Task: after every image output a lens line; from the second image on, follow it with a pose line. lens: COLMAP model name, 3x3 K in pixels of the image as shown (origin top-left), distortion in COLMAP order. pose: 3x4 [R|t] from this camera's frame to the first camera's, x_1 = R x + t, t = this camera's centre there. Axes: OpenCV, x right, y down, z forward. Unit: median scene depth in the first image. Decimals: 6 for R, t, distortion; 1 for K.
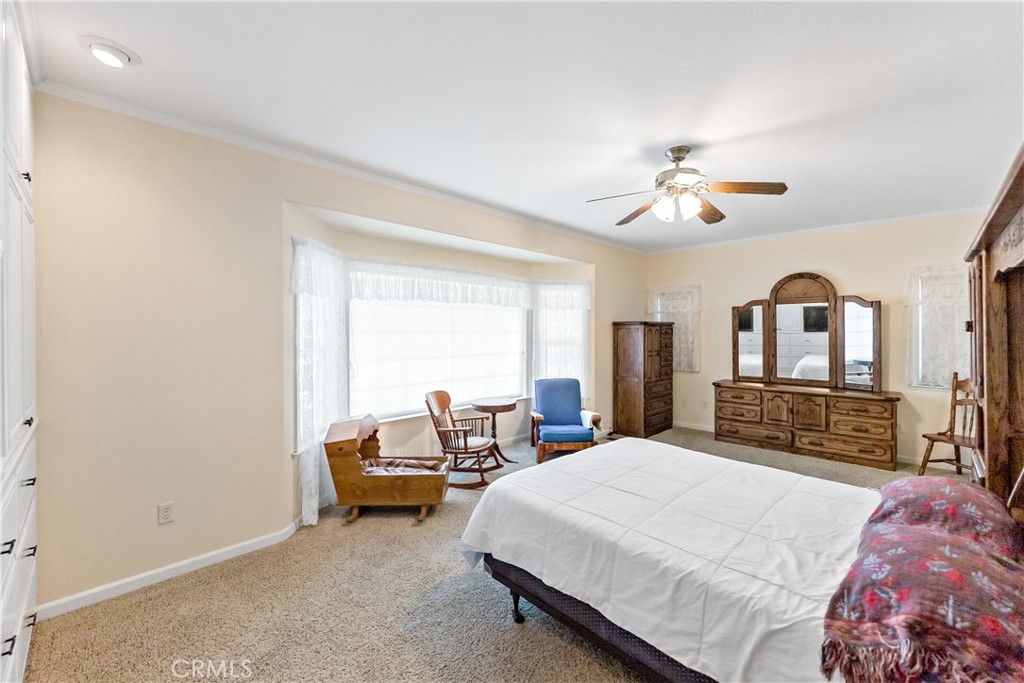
lens RADIAL K [[420.3, 0, 512.4], [0, 420.3, 324.3], [0, 0, 1]] dist [0.000334, 0.000046]
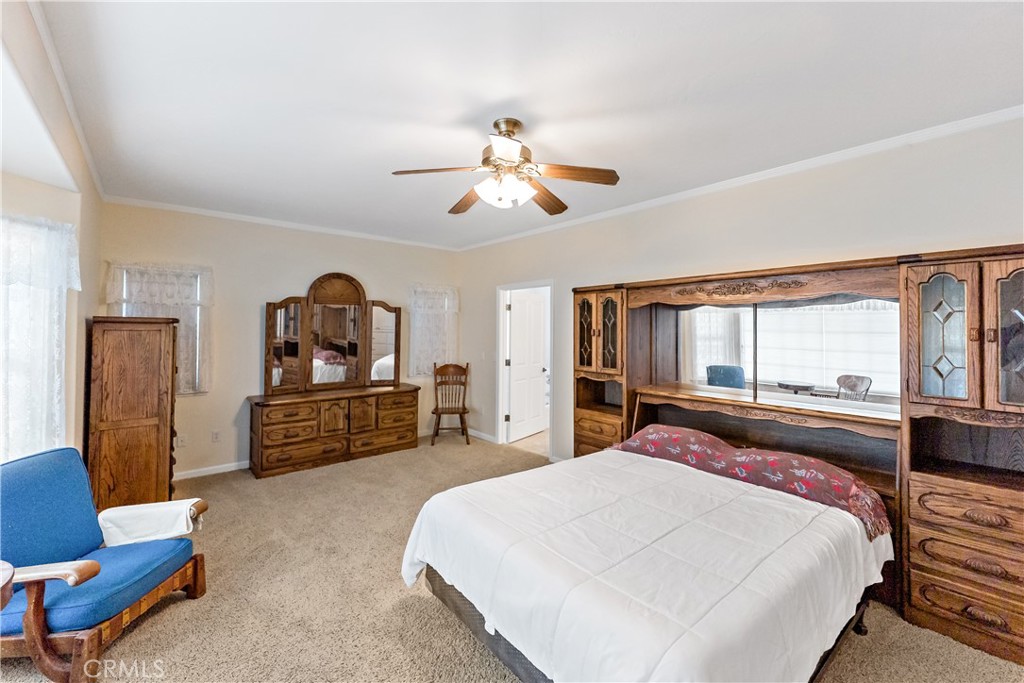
lens RADIAL K [[420.3, 0, 512.4], [0, 420.3, 324.3], [0, 0, 1]] dist [0.000334, 0.000046]
pose [[0.083904, 0.013364, 0.996384, -0.257506], [-0.019854, 0.999734, -0.011737, -0.000590], [-0.996276, -0.018798, 0.084147, 0.542690]]
